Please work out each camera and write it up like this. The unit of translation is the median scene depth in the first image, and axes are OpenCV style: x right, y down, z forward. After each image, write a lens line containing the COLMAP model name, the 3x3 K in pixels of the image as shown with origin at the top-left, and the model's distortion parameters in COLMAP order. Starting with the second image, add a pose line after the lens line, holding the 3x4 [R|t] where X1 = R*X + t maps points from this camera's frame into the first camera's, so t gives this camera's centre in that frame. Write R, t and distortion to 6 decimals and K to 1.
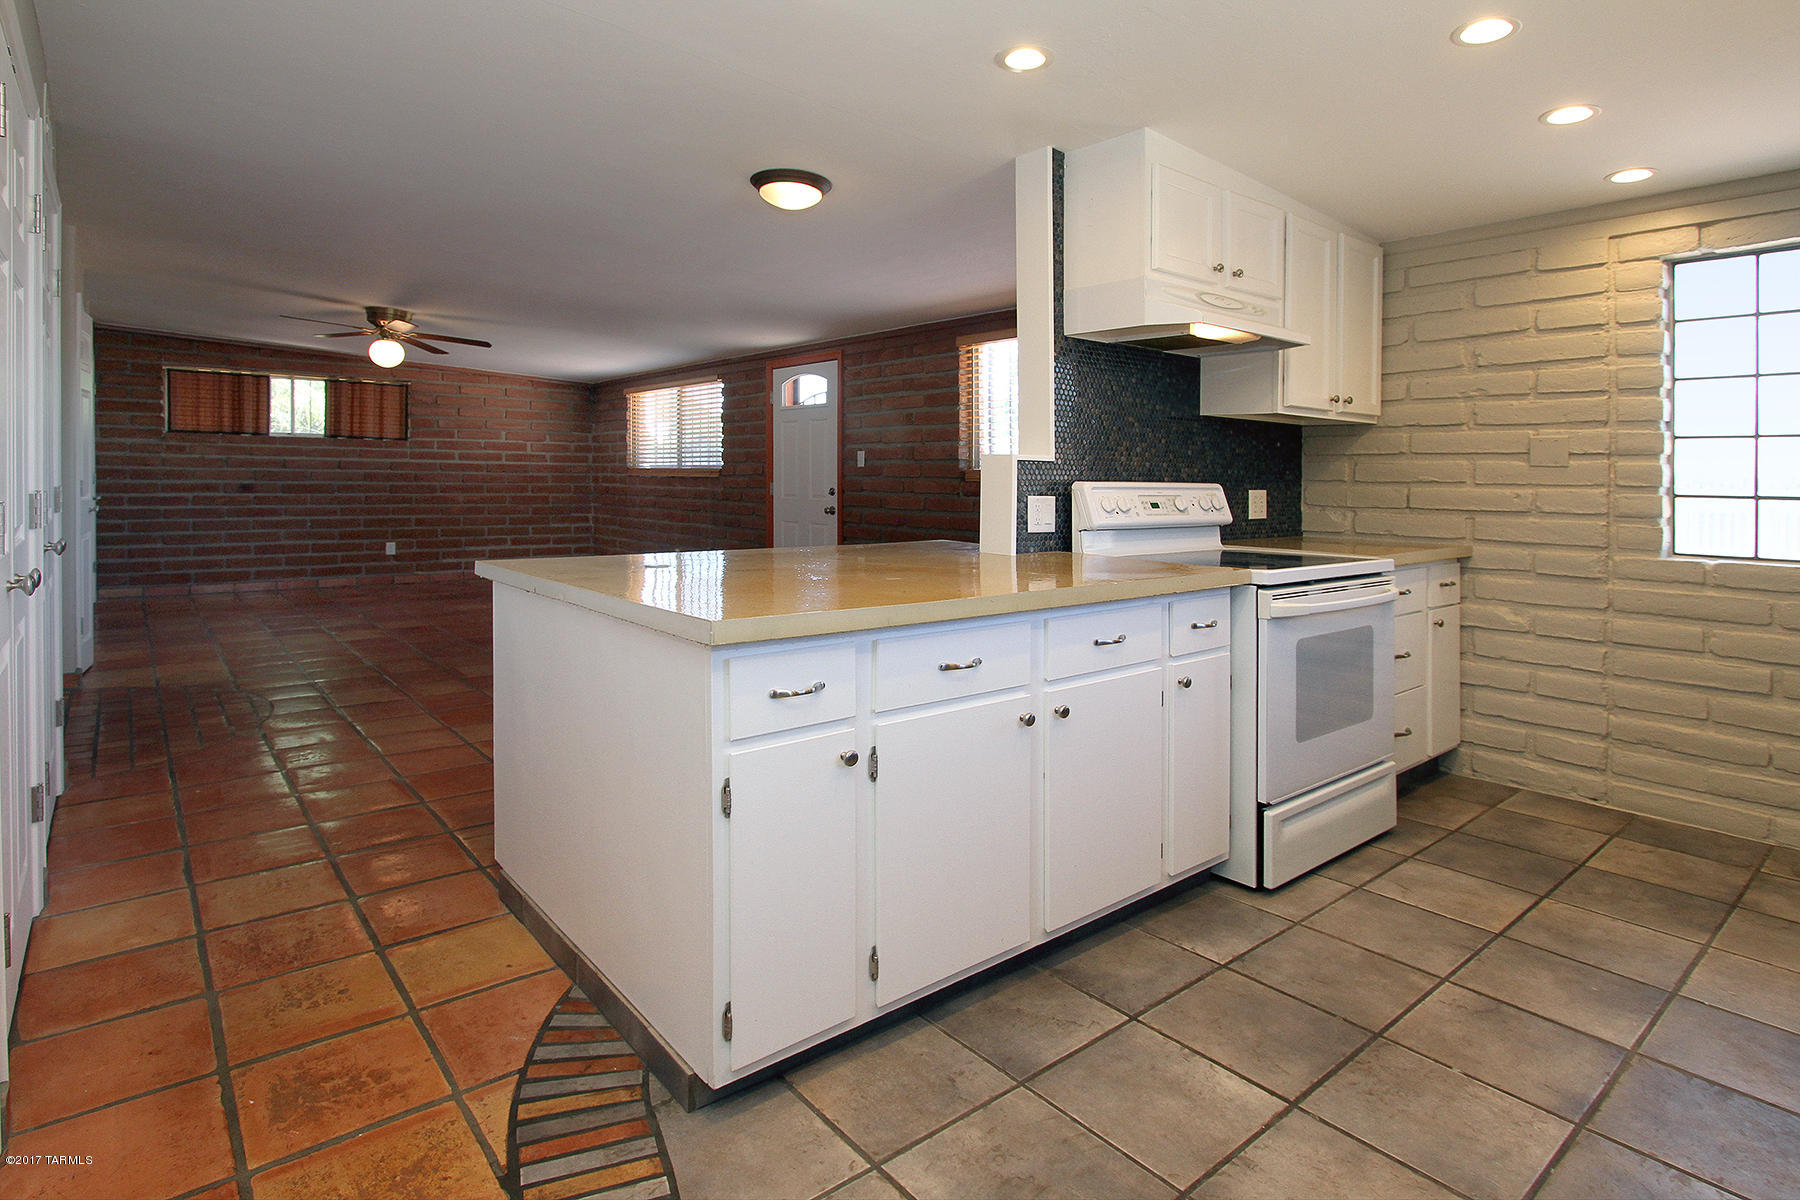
lens RADIAL K [[879.3, 0, 730.1], [0, 879.3, 483.1], [0, 0, 1]] dist [-0.014970, 0.001696]
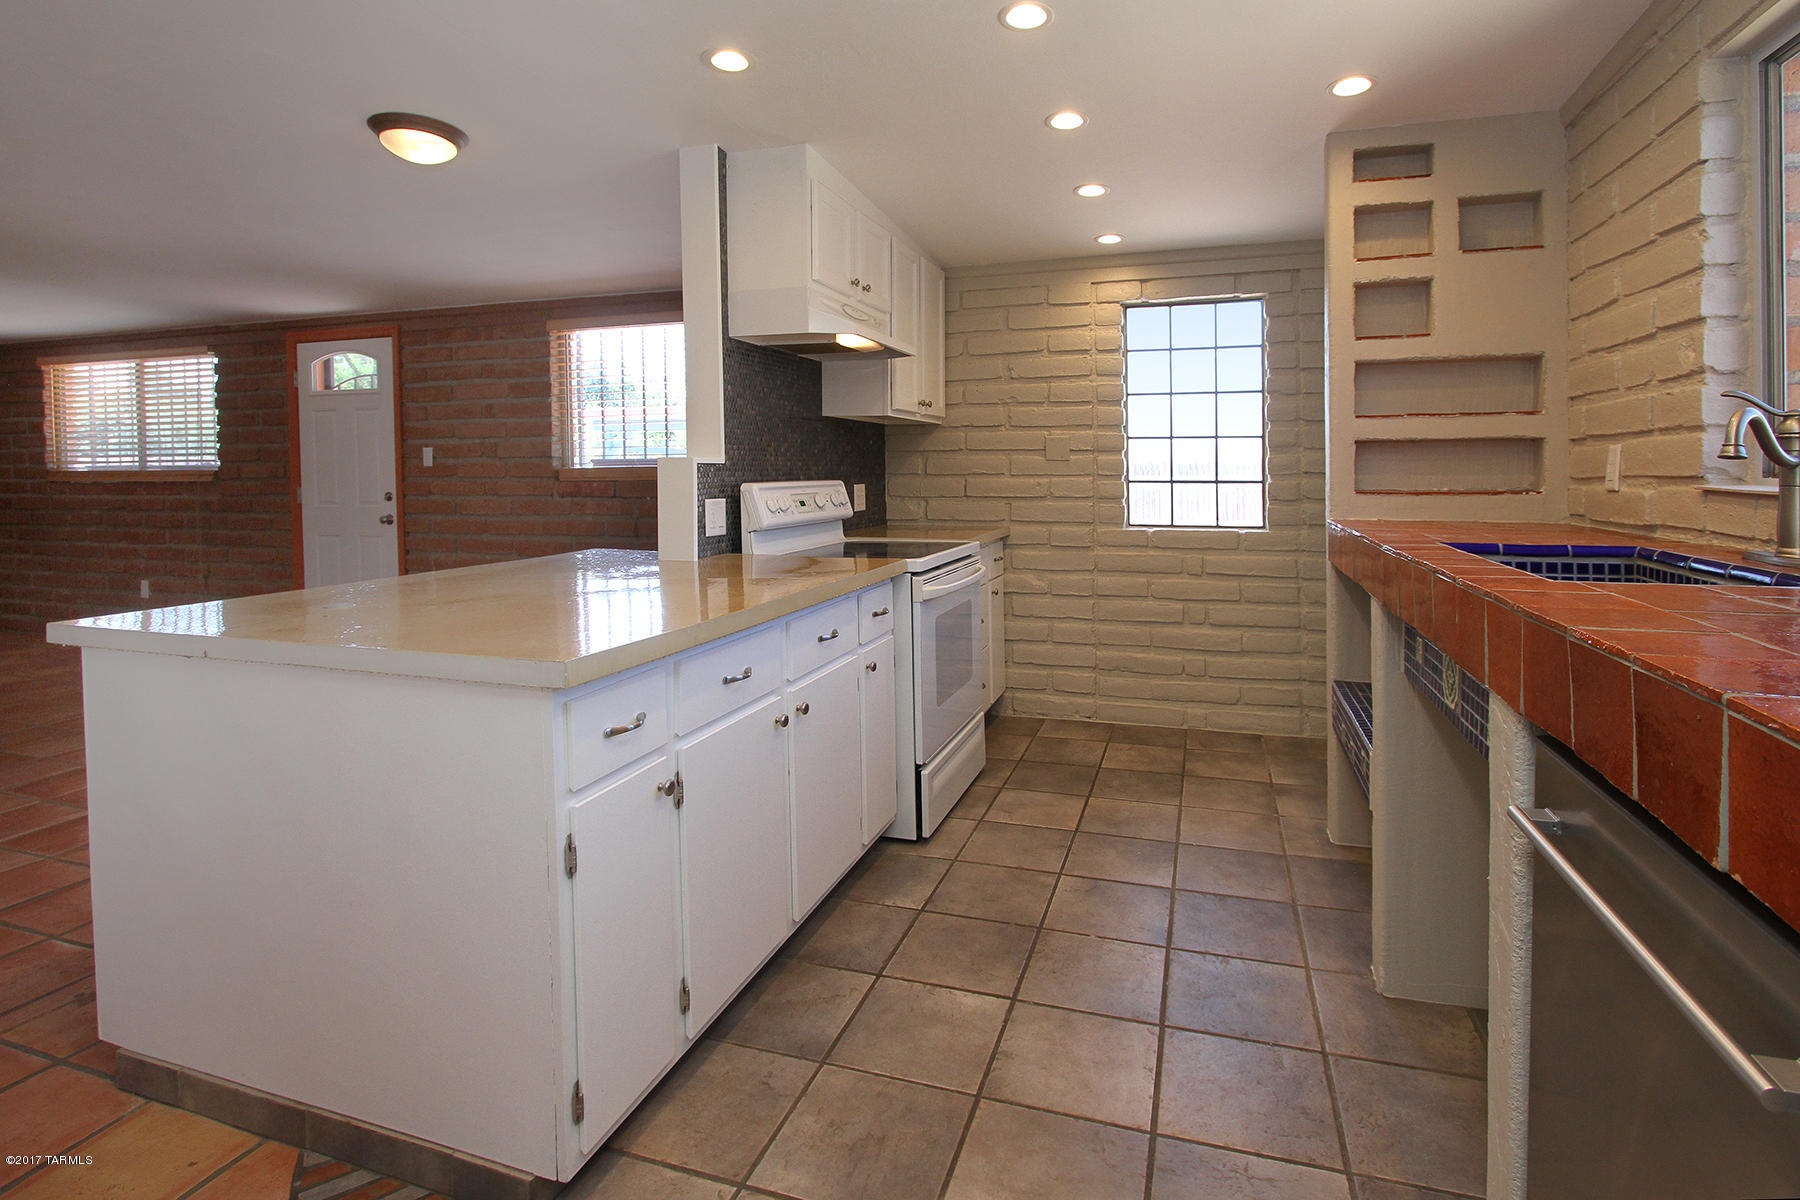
lens RADIAL K [[992.9, 0, 826.1], [0, 992.9, 490.5], [0, 0, 1]] dist [-0.022219, 0.005468]
pose [[0.820520, -0.029928, 0.570834, -0.179747], [0.021870, 0.999541, 0.020968, -0.015166], [-0.571199, -0.004721, 0.820798, 0.013084]]
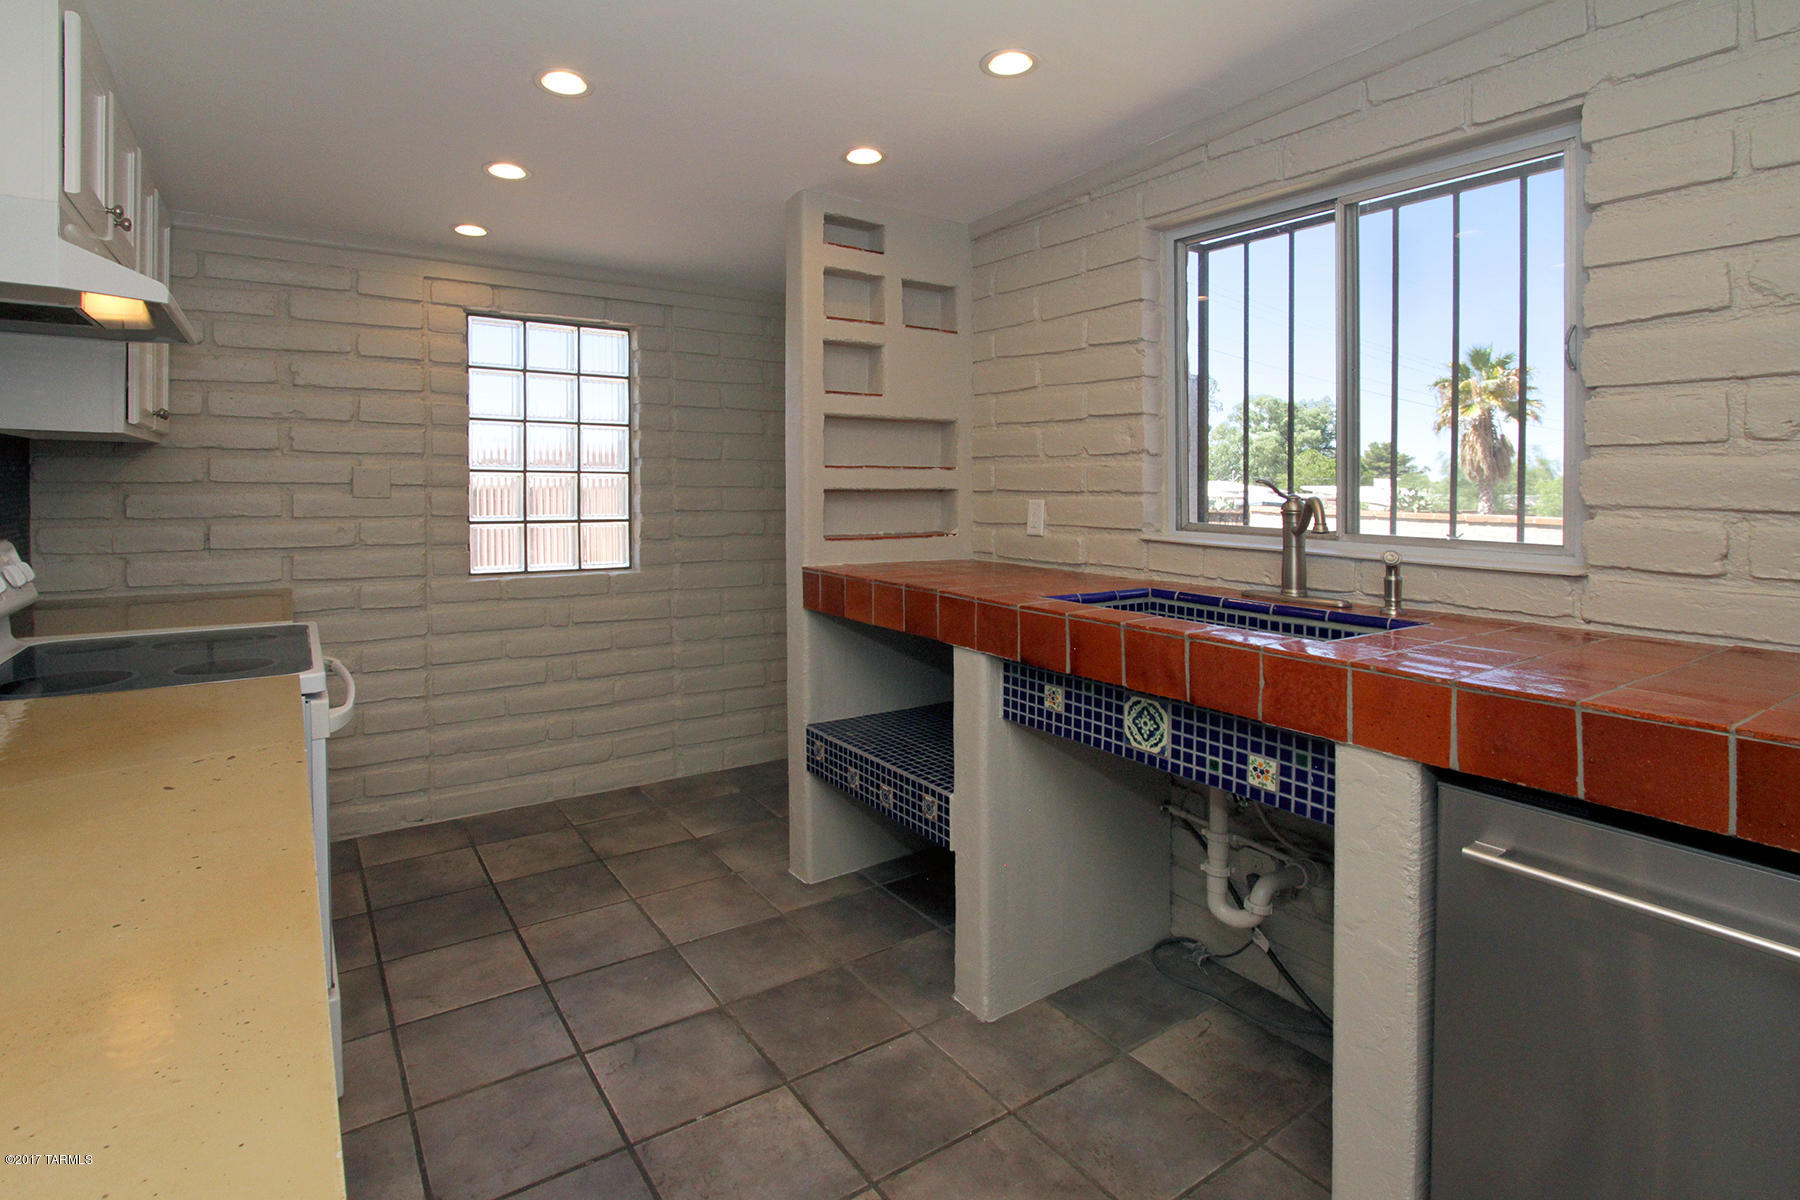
lens RADIAL K [[926.9, 0, 1035.6], [0, 926.9, 484.5], [0, 0, 1]] dist [-0.015926, -0.000670]
pose [[-0.077451, -0.016879, 0.996853, -0.159312], [0.004792, 0.999839, 0.017302, -0.056092], [-0.996985, 0.006117, -0.077358, 0.396494]]
